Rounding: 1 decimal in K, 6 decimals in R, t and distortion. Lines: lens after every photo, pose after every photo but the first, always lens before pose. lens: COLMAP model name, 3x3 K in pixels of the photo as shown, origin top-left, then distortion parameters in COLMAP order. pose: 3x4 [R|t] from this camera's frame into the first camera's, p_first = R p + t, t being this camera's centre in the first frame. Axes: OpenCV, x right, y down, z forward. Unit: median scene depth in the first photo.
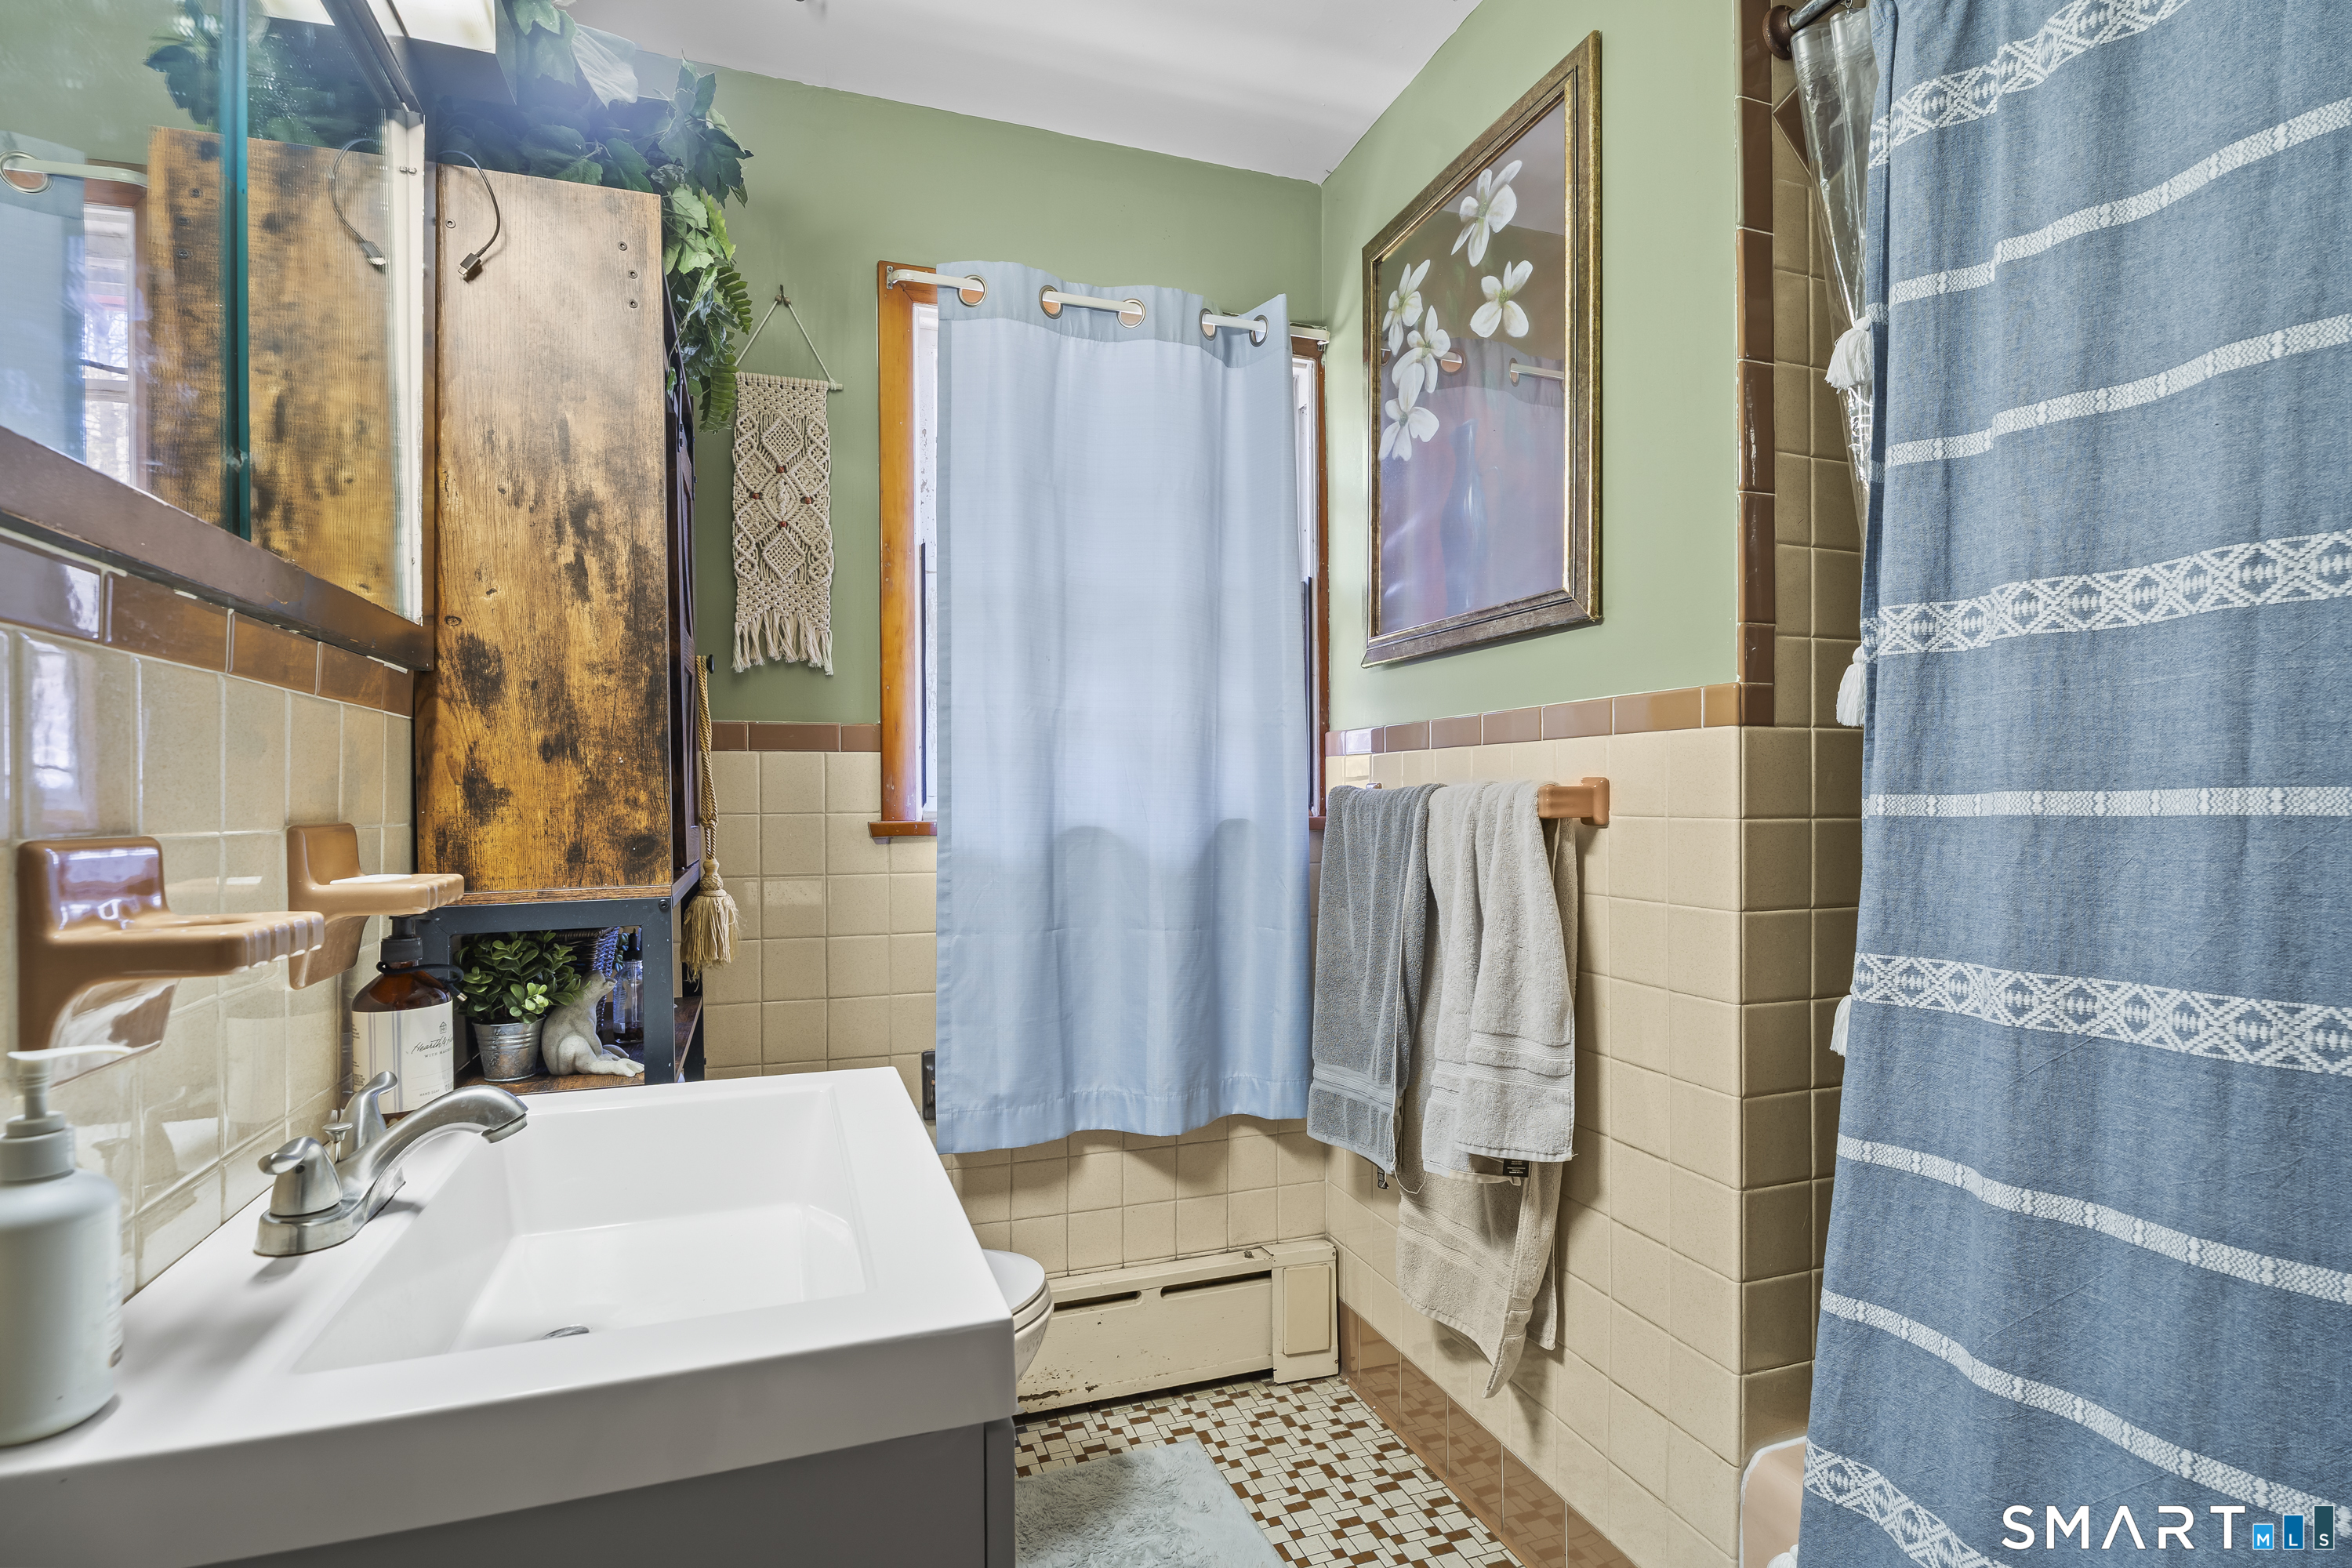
lens RADIAL K [[1164.4, 0, 1208.2], [0, 1164.4, 801.7], [0, 0, 1]] dist [-0.011525, -0.000530]
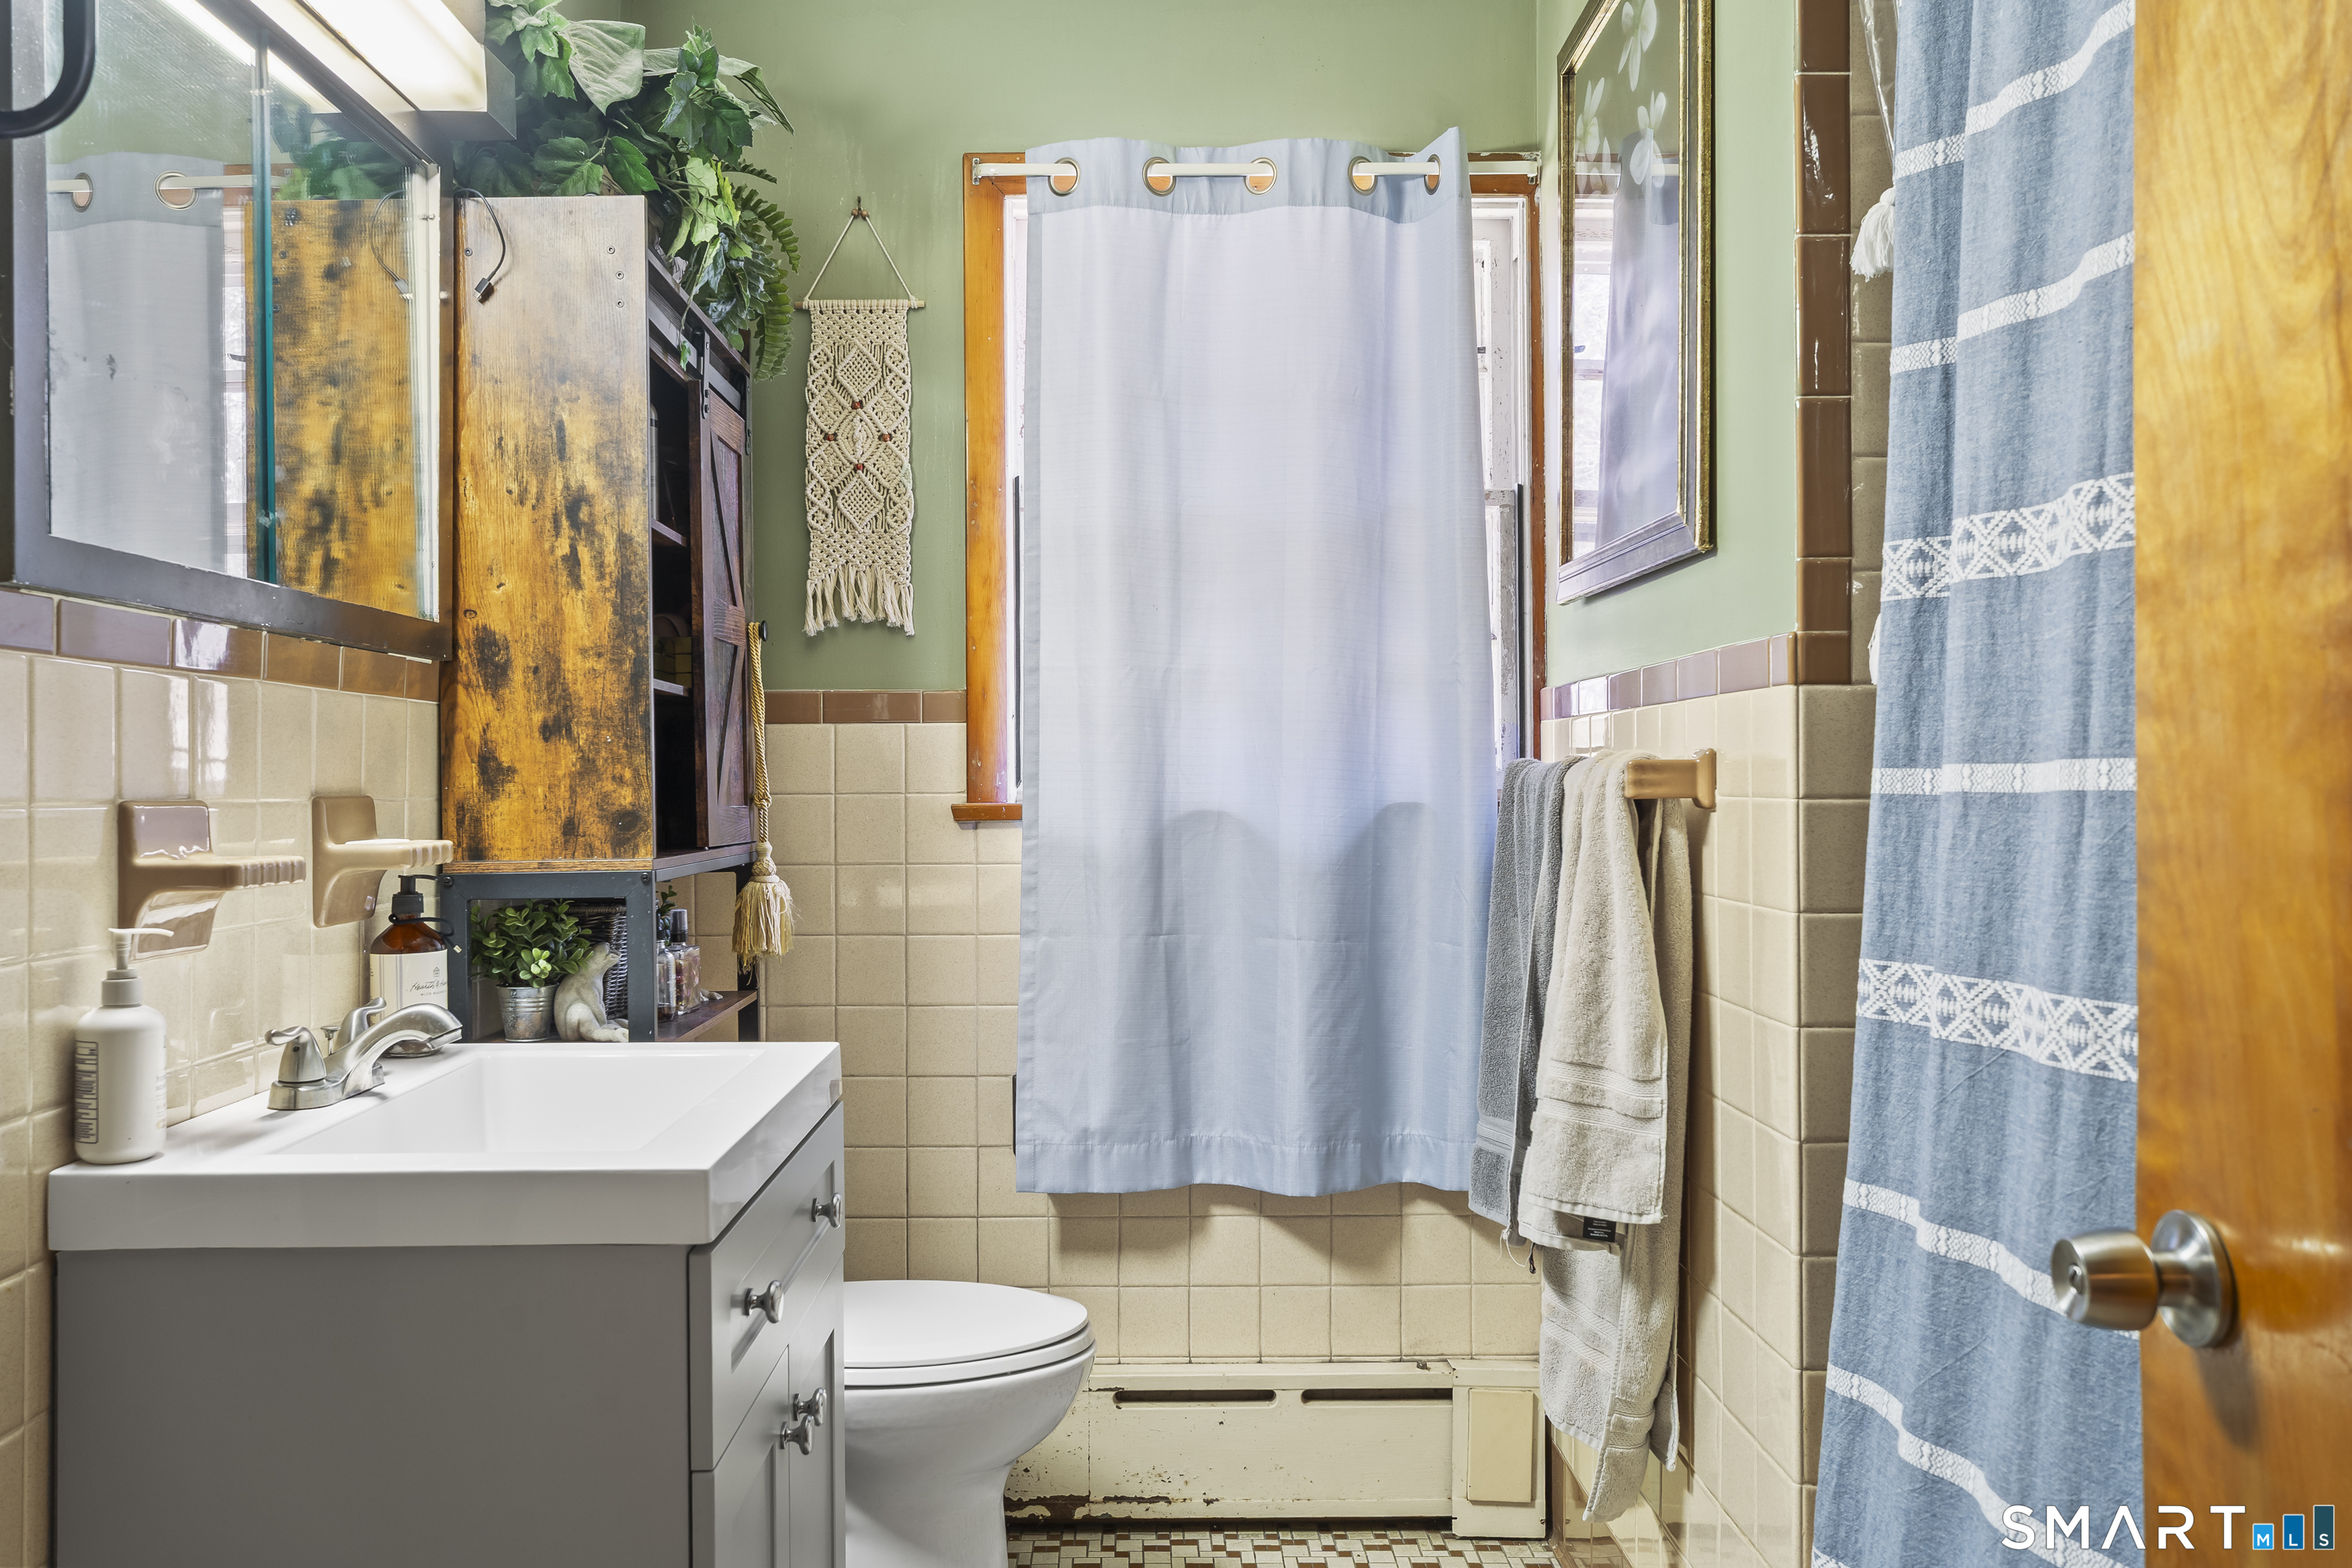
lens RADIAL K [[1880.8, 0, 1177.4], [0, 1880.8, 775.9], [0, 0, 1]] dist [-0.029813, 0.063394]
pose [[0.943792, -0.001357, -0.330536, 0.458472], [-0.000336, 0.999987, -0.005065, 0.005227], [0.330539, 0.004892, 0.943780, -0.367471]]
